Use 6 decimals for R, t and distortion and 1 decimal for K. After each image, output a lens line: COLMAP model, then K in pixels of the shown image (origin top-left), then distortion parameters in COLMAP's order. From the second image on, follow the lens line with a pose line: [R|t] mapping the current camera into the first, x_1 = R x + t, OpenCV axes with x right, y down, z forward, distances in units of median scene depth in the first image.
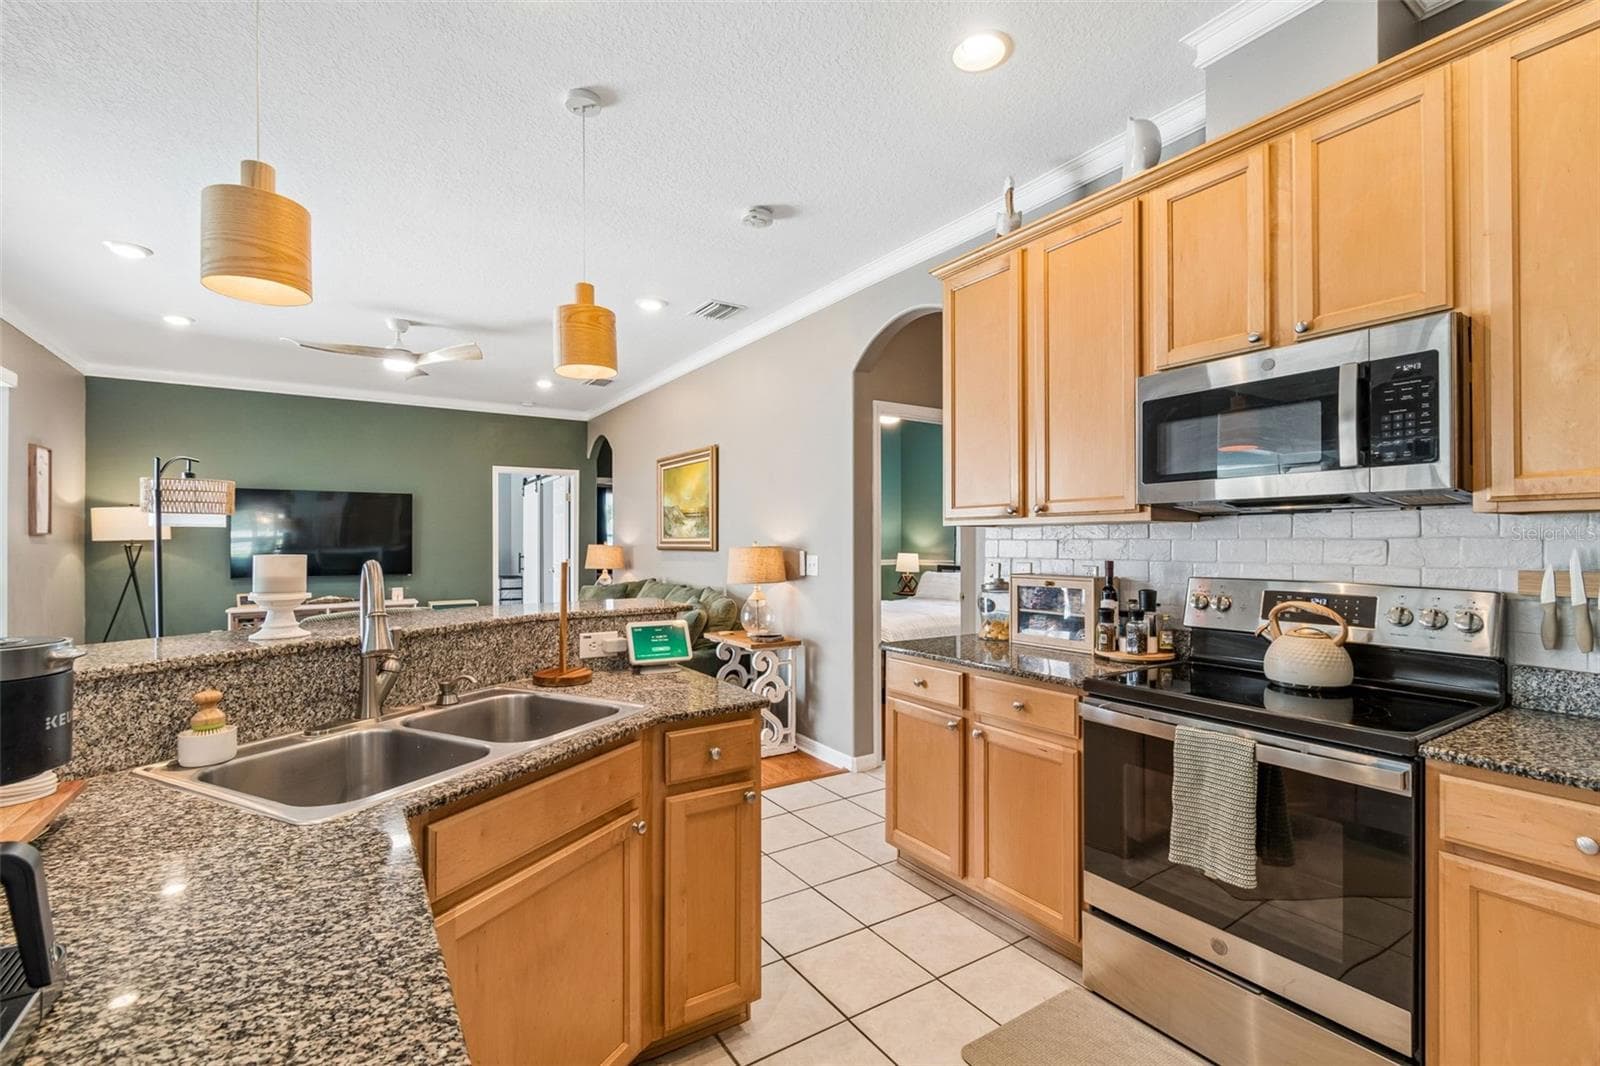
lens RADIAL K [[707.8, 0, 789.2], [0, 707.8, 539.6], [0, 0, 1]] dist [0.007709, -0.003193]
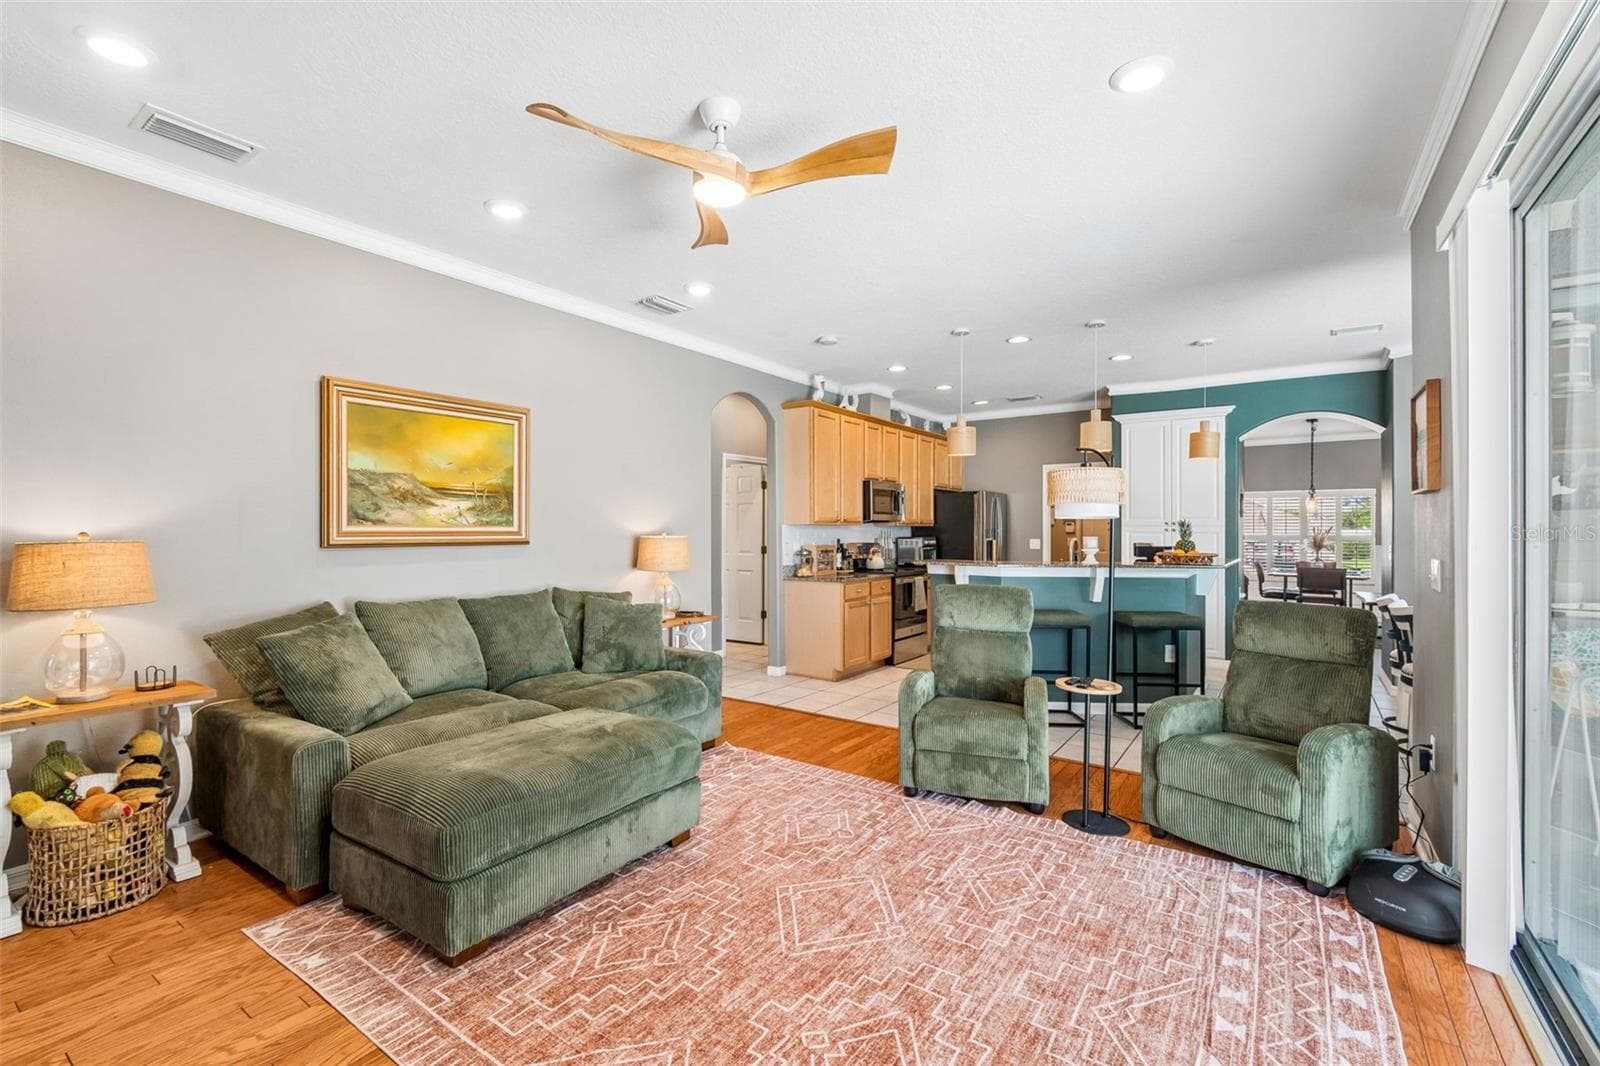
lens RADIAL K [[707.8, 0, 785.1], [0, 707.8, 528.3], [0, 0, 1]] dist [0.007709, -0.003193]
pose [[-0.369704, 0.001565, 0.929148, -2.001659], [-0.004878, 0.999982, -0.003626, 0.000713], [-0.929137, -0.005873, -0.369689, 2.181990]]
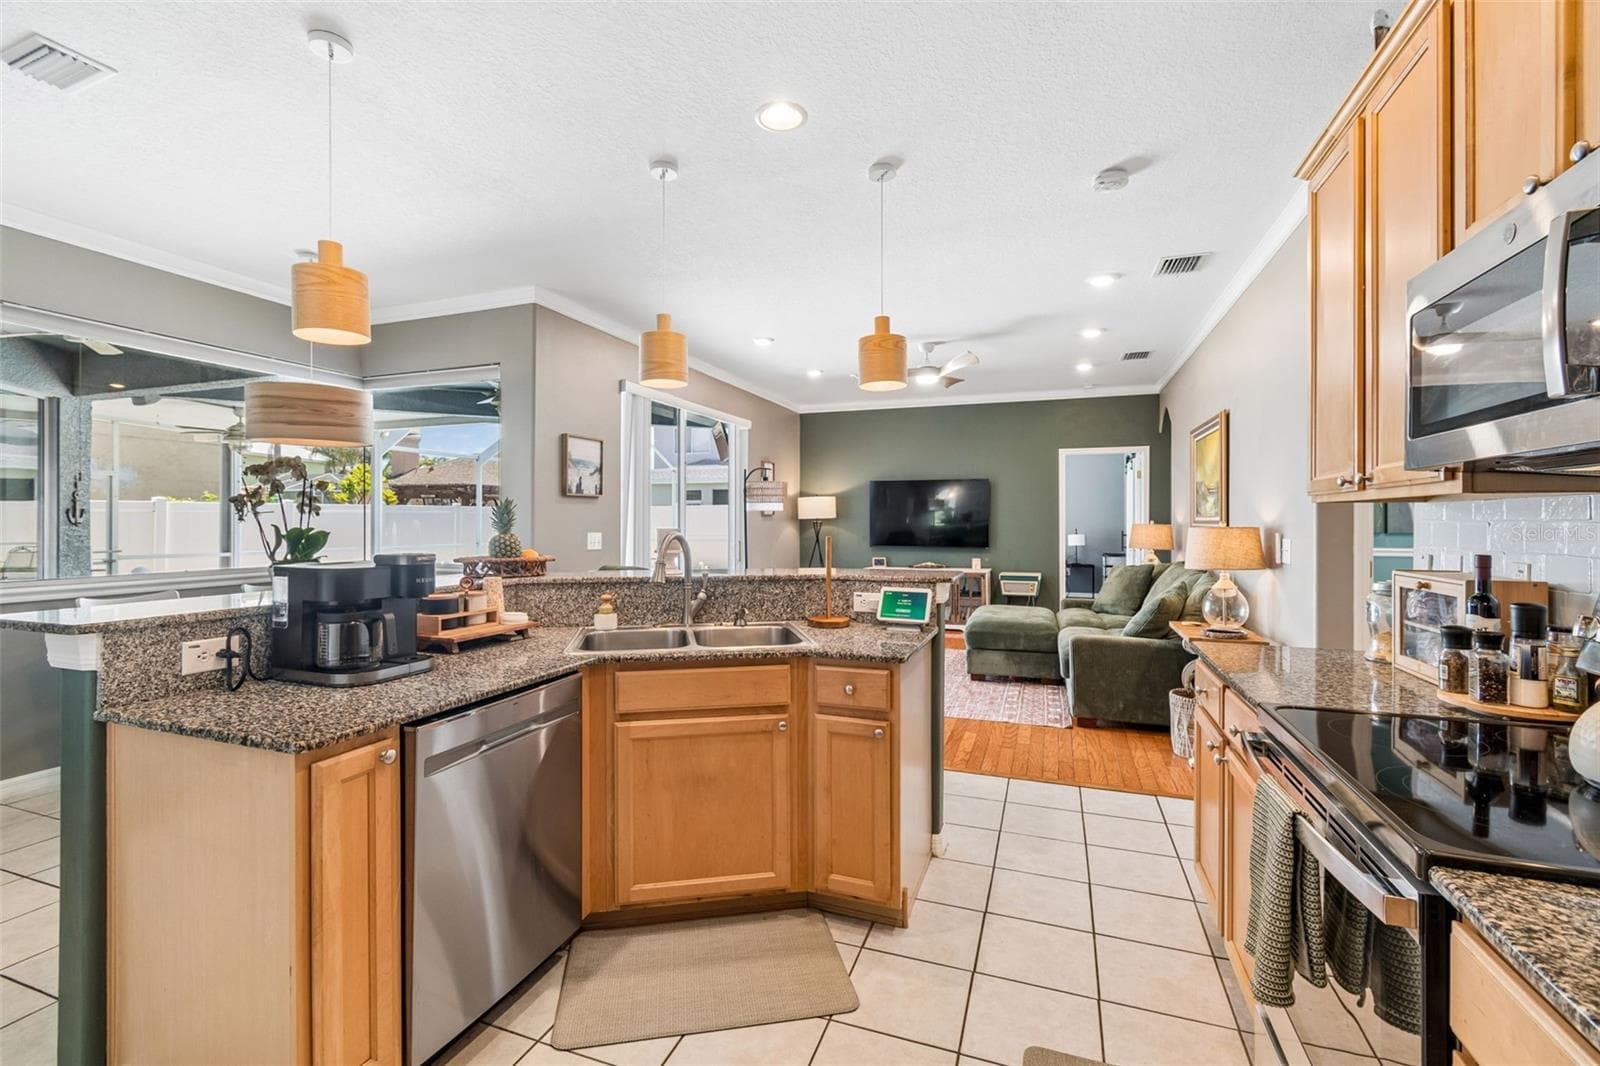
lens RADIAL K [[707.8, 0, 788.1], [0, 707.8, 517.5], [0, 0, 1]] dist [0.007709, -0.003193]
pose [[0.594684, -0.000051, -0.803959, 0.589395], [0.000349, 1.000000, 0.000194, -0.004118], [0.803959, -0.000396, 0.594684, 0.110255]]
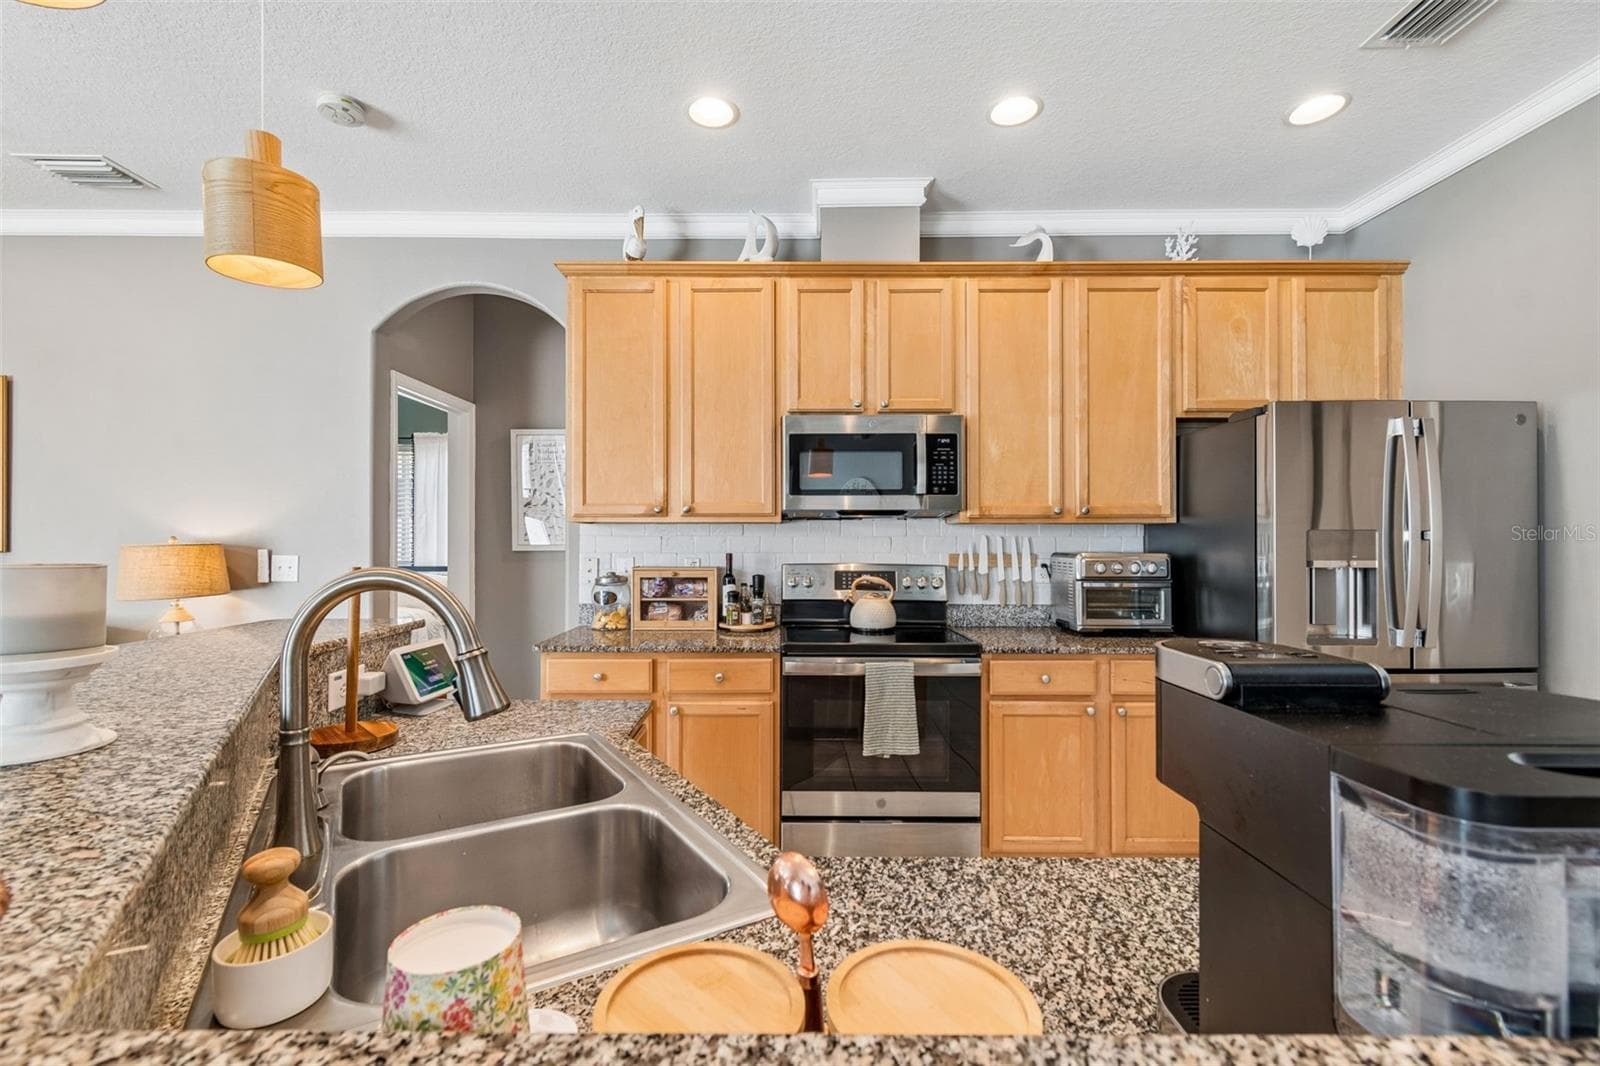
lens RADIAL K [[707.8, 0, 783.9], [0, 707.8, 532.7], [0, 0, 1]] dist [0.007709, -0.003193]
pose [[0.541430, 0.008365, 0.840704, -0.541002], [-0.004985, 0.999965, -0.006739, 0.001424], [-0.840731, -0.000543, 0.541452, 0.240755]]
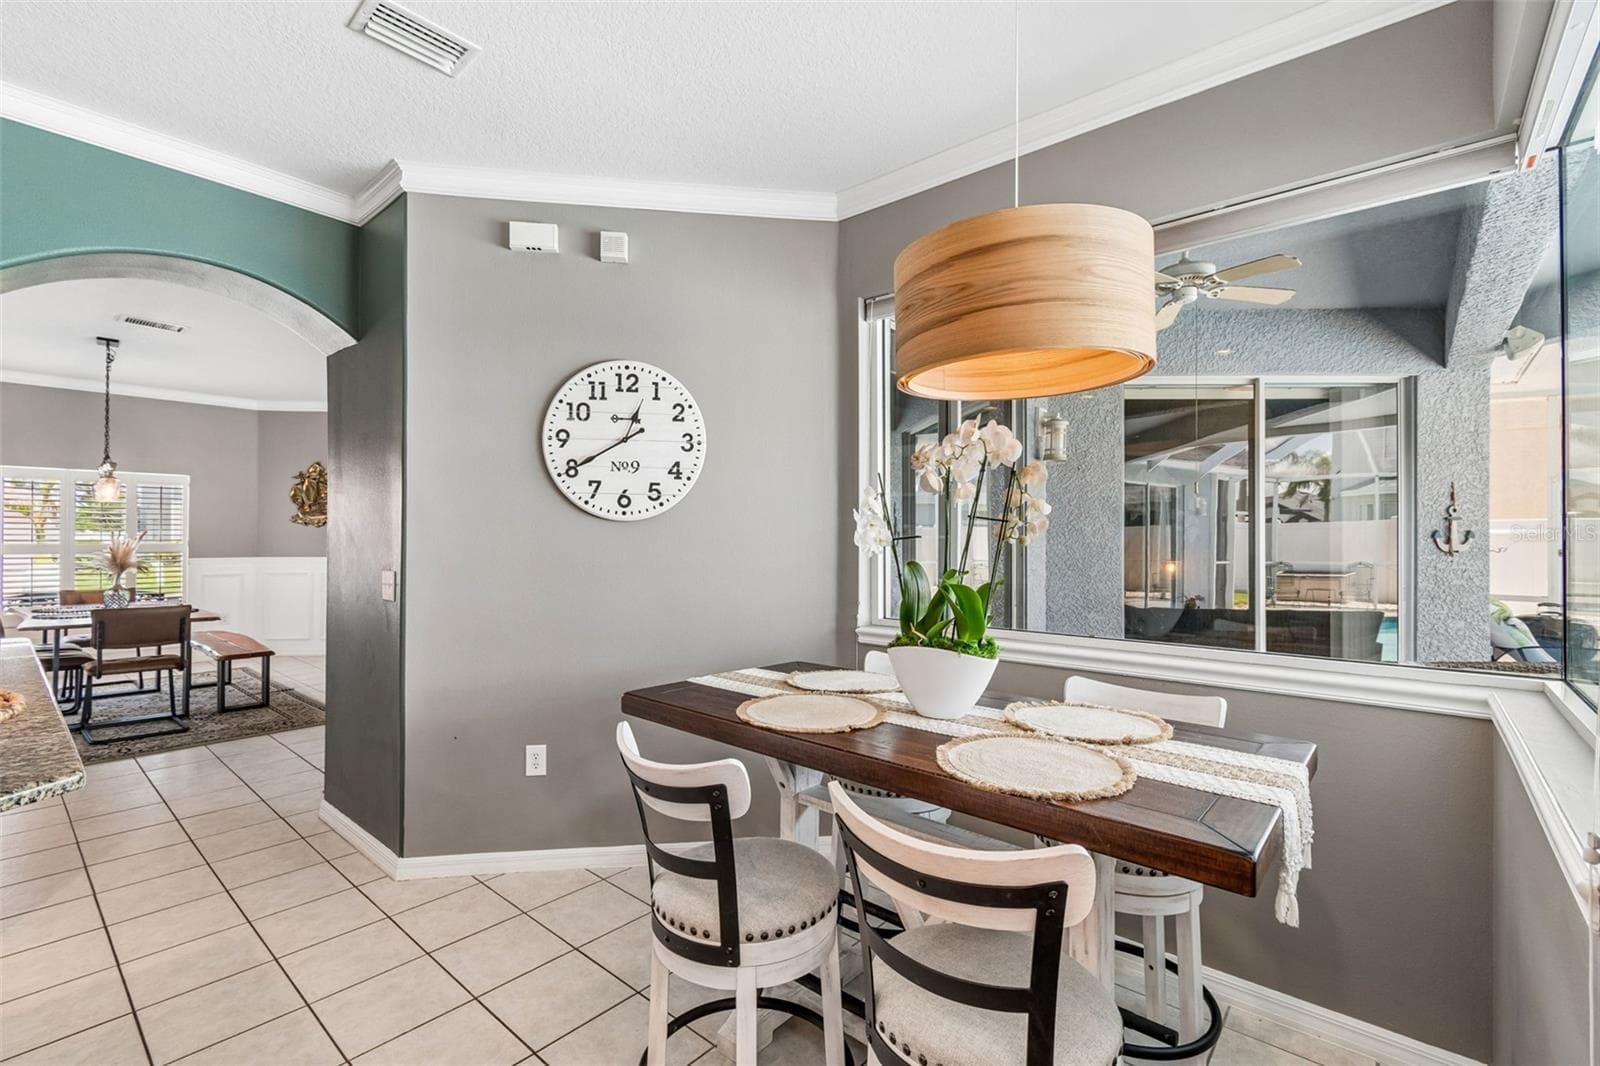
lens RADIAL K [[707.8, 0, 789.0], [0, 707.8, 533.8], [0, 0, 1]] dist [0.007709, -0.003193]
pose [[-0.960290, -0.003134, -0.278985, -0.895748], [-0.001251, 0.999975, -0.006927, -0.013581], [0.278999, -0.006303, -0.960271, 0.794277]]
